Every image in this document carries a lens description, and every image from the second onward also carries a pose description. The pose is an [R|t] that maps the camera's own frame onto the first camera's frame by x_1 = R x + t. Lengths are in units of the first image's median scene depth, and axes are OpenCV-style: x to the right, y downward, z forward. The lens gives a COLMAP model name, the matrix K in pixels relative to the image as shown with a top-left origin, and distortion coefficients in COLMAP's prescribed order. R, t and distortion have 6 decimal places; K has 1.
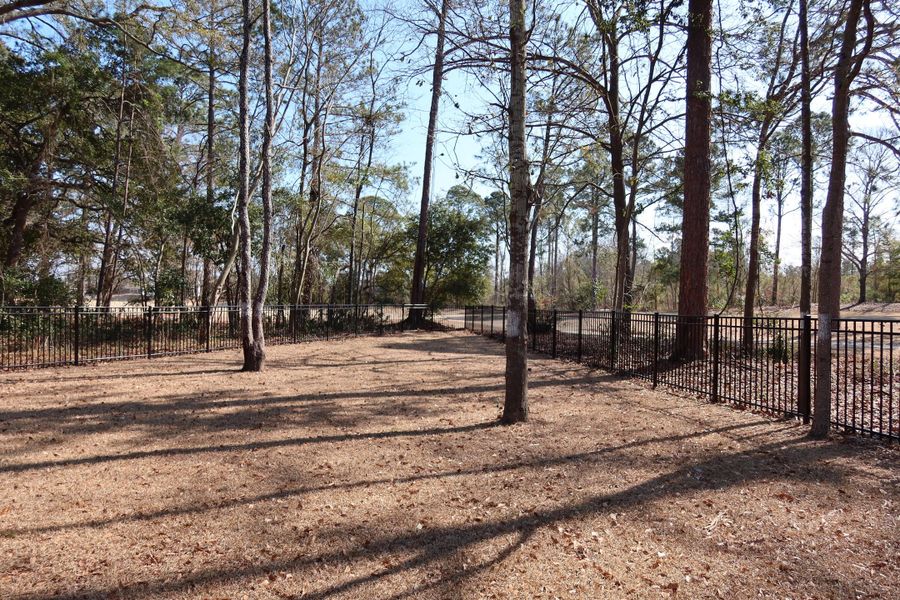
lens RADIAL K [[627.9, 0, 450.0], [0, 627.9, 300.0], [0, 0, 1]] dist [-0.024653, 0.005501]
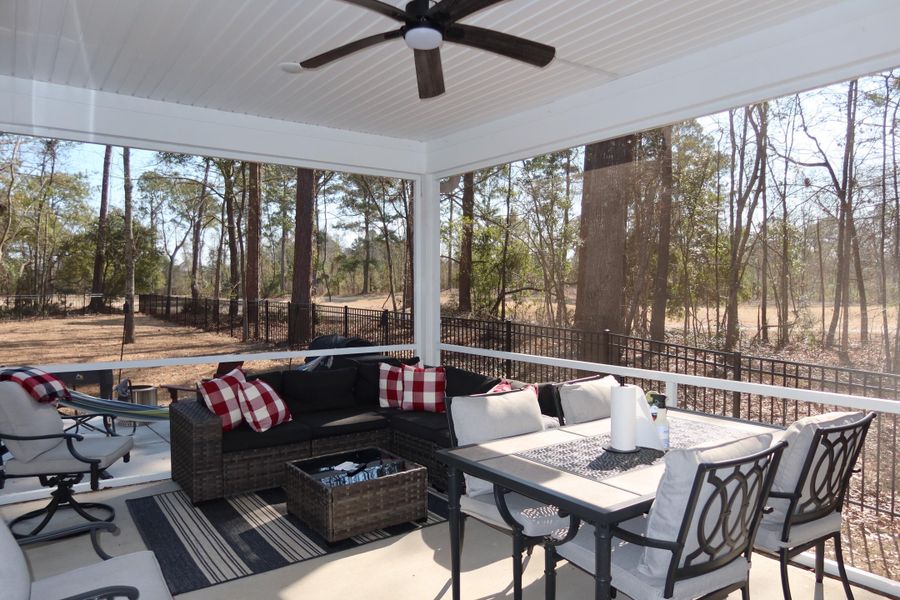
lens RADIAL K [[627.9, 0, 450.0], [0, 627.9, 300.0], [0, 0, 1]] dist [-0.024653, 0.005501]
pose [[0.901744, -0.012550, 0.432088, 0.045004], [0.002279, 0.999703, 0.024281, -0.008999], [-0.432264, -0.020911, 0.901505, -0.430824]]
